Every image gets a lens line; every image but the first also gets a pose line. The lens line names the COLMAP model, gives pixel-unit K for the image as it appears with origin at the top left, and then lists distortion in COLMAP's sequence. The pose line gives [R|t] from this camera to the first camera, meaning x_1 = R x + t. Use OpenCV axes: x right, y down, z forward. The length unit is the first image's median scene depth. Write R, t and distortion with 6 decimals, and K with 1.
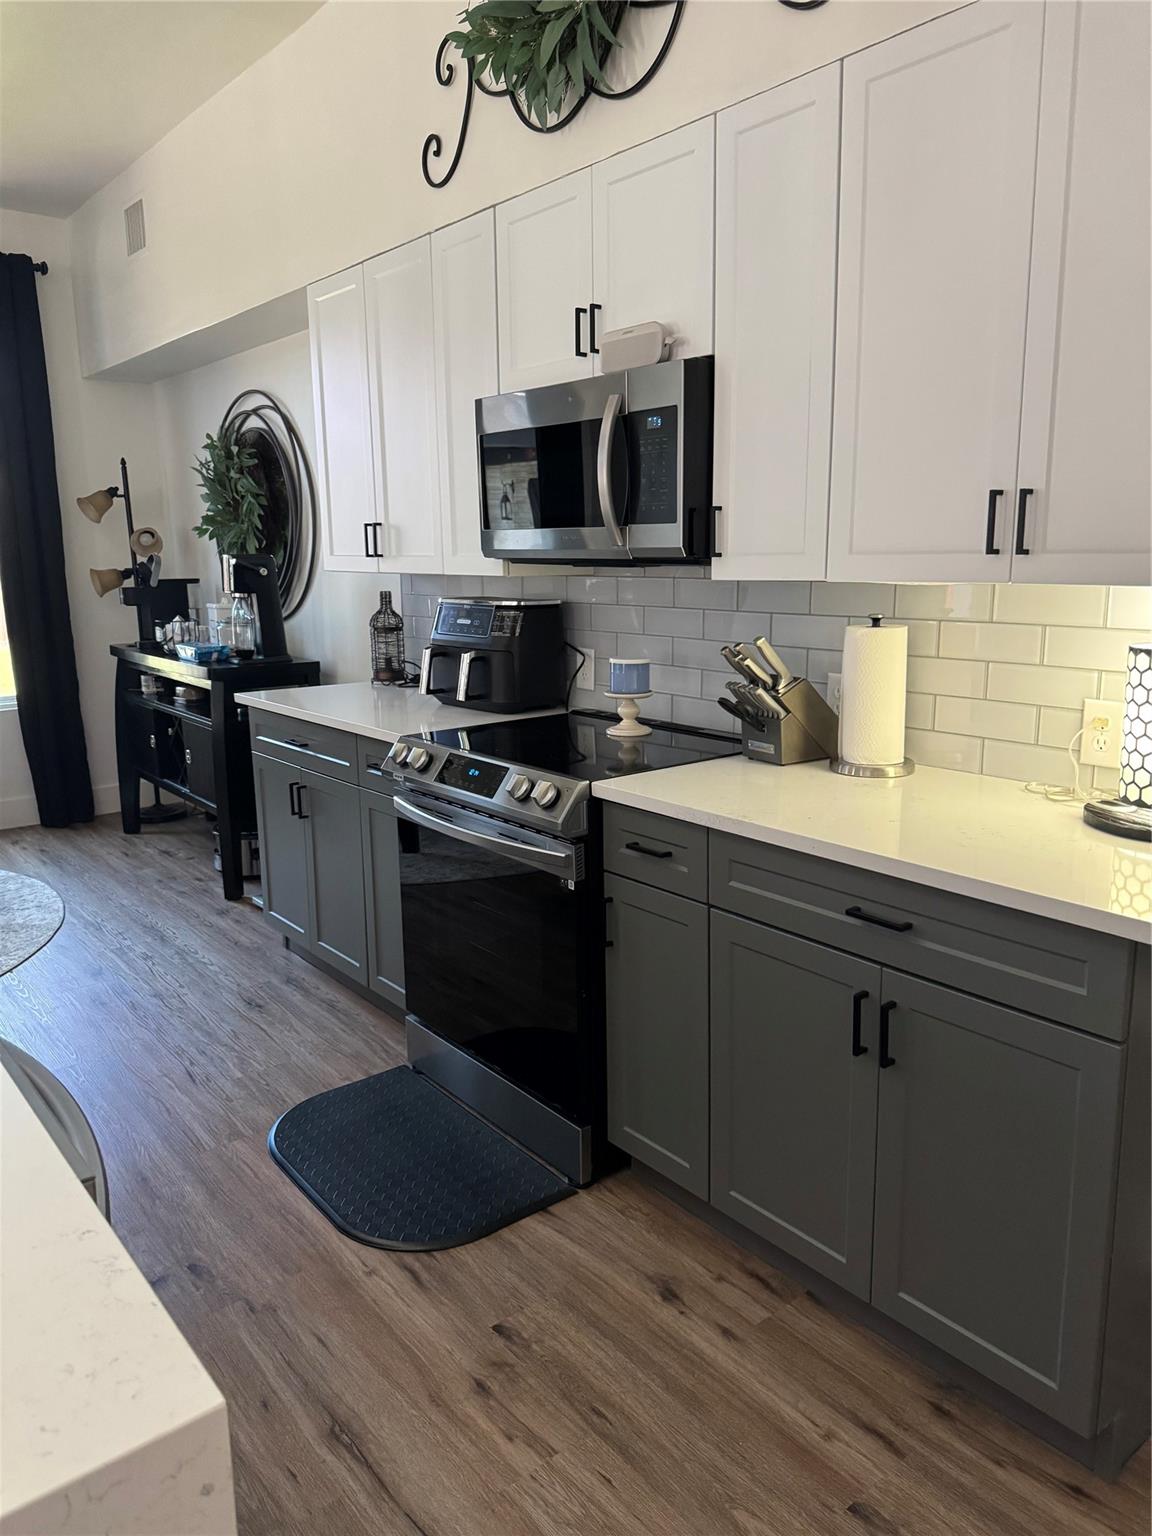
lens RADIAL K [[1084.5, 0, 571.5], [0, 1084.5, 765.0], [0, 0, 1]] dist [0.033219, -0.040203]
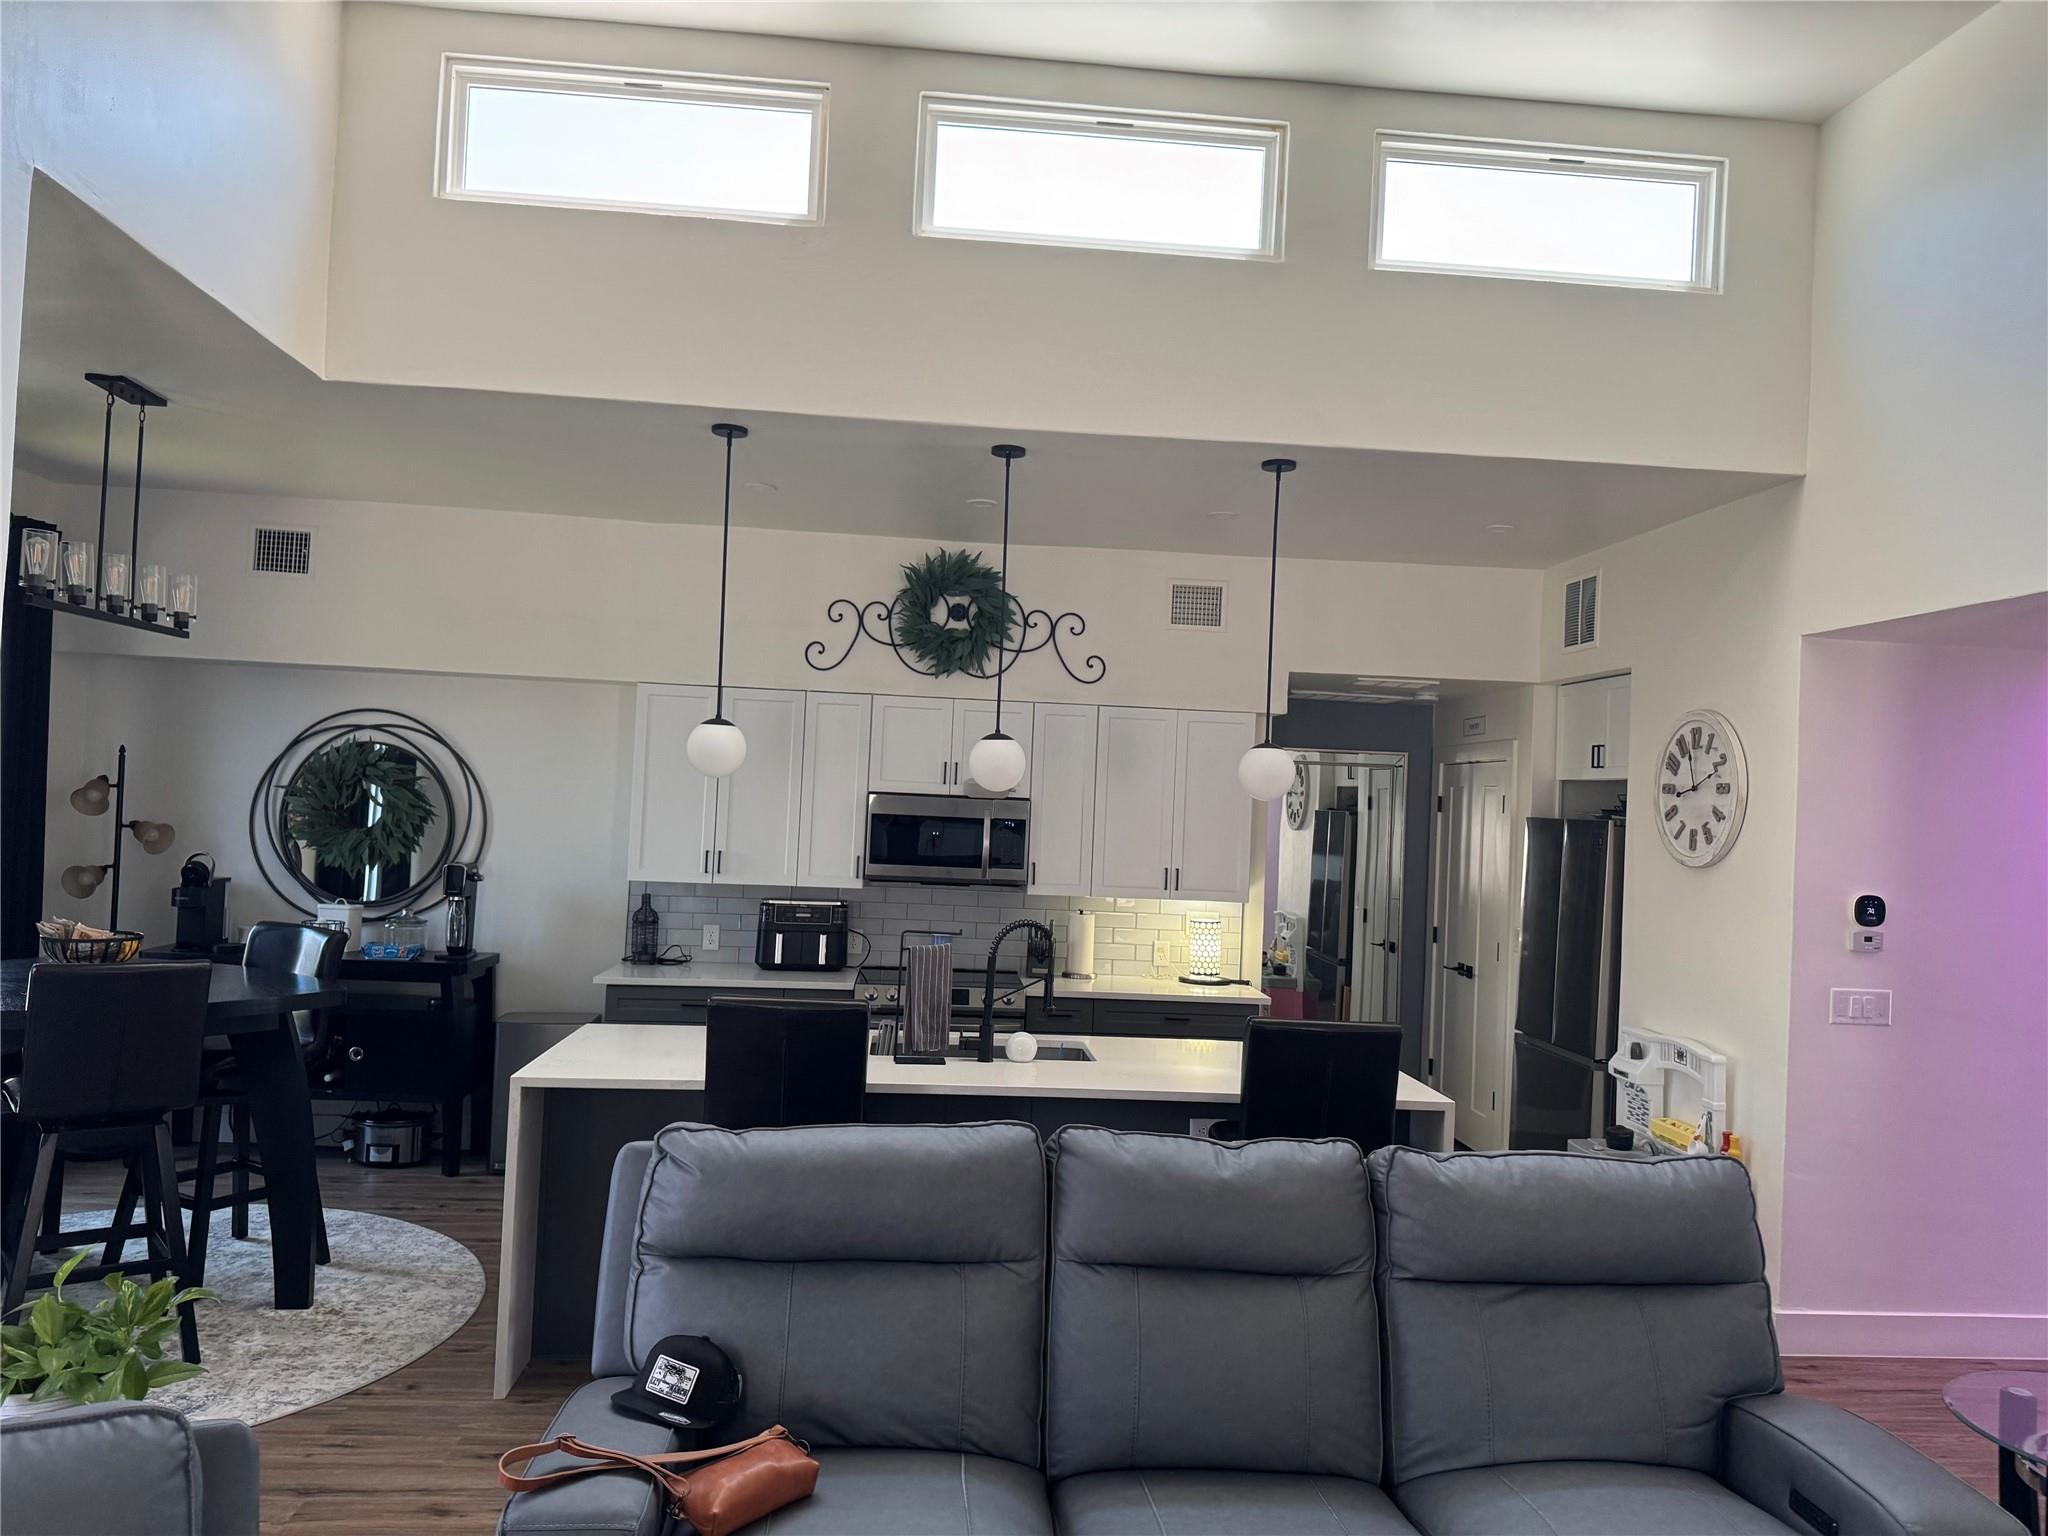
lens RADIAL K [[1446.0, 0, 1011.3], [0, 1446.0, 780.3], [0, 0, 1]] dist [0.033219, -0.040203]
pose [[0.561530, 0.057837, 0.825433, -1.931315], [0.118307, 0.981694, -0.149269, 0.029007], [-0.818955, 0.181473, 0.544408, -0.501880]]
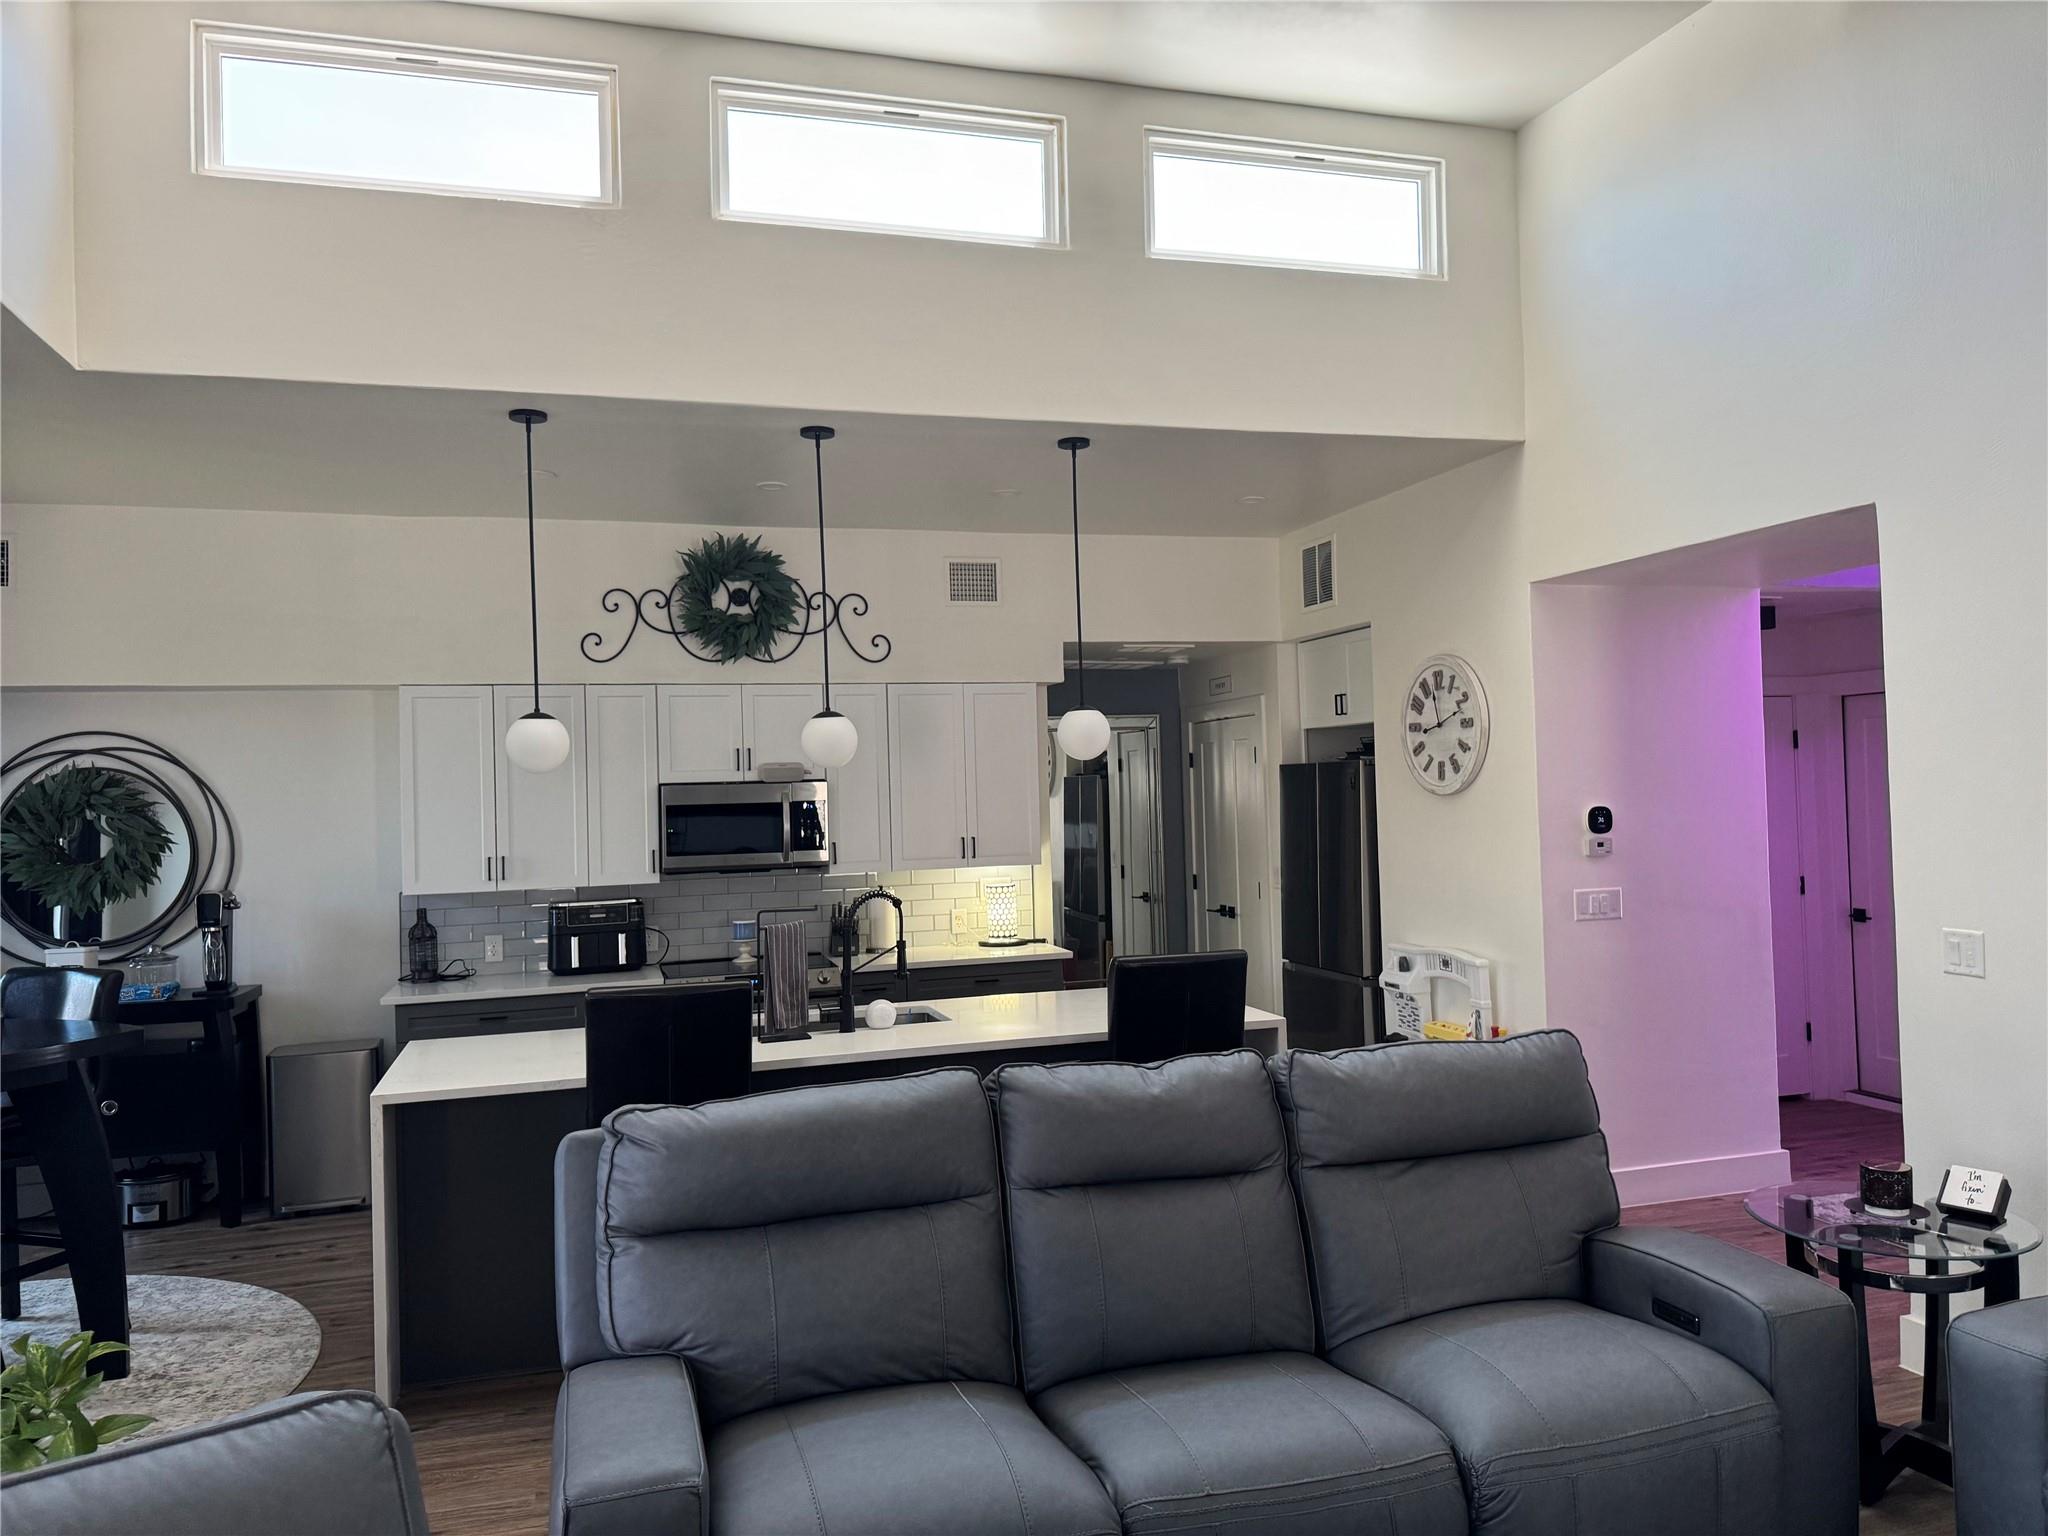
lens RADIAL K [[1446.0, 0, 1010.1], [0, 1446.0, 769.1], [0, 0, 1]] dist [0.033219, -0.040203]
pose [[0.377746, 0.024859, 0.925576, -2.058999], [0.213932, 0.970248, -0.113369, 0.029707], [-0.900856, 0.240835, 0.361189, -0.375029]]
